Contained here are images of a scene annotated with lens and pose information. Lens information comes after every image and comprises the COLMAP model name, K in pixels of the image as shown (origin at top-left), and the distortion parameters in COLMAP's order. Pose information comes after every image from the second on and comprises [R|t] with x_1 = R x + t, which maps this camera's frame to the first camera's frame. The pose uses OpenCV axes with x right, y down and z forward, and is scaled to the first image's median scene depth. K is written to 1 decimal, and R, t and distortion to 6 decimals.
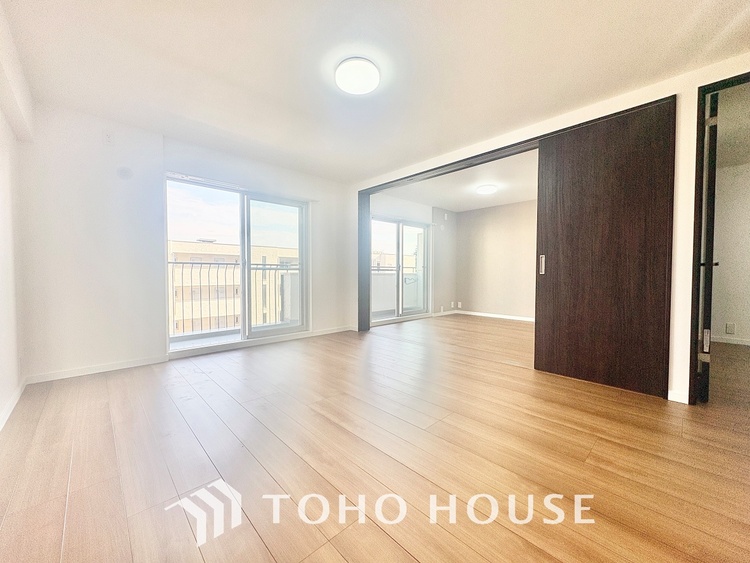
lens RADIAL K [[299.9, 0, 375.0], [0, 299.9, 281.5], [0, 0, 1]] dist [0.000720, 0.000268]
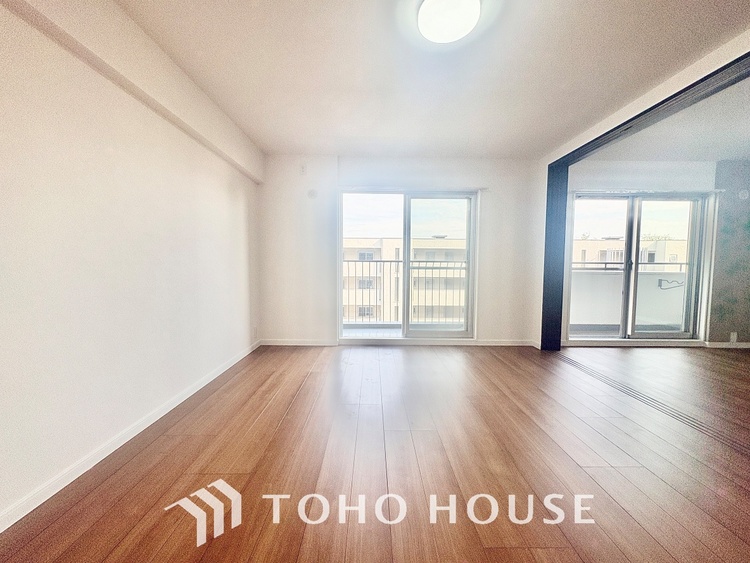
lens RADIAL K [[299.9, 0, 375.0], [0, 299.9, 281.5], [0, 0, 1]] dist [0.000720, 0.000268]
pose [[0.731245, 0.043540, -0.680724, 0.154670], [-0.025568, 0.999009, 0.036433, -0.025957], [0.681635, -0.009237, 0.731634, 0.153301]]
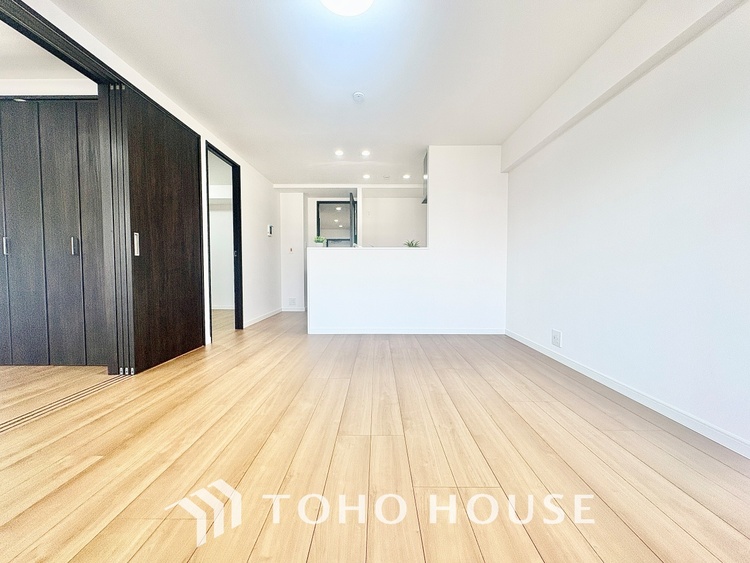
lens RADIAL K [[299.9, 0, 375.0], [0, 299.9, 281.5], [0, 0, 1]] dist [0.000720, 0.000268]
pose [[-0.719966, -0.027994, 0.693444, -0.298471], [0.018402, 0.998065, 0.059398, 0.005805], [-0.693765, 0.055525, -0.718058, 0.699993]]
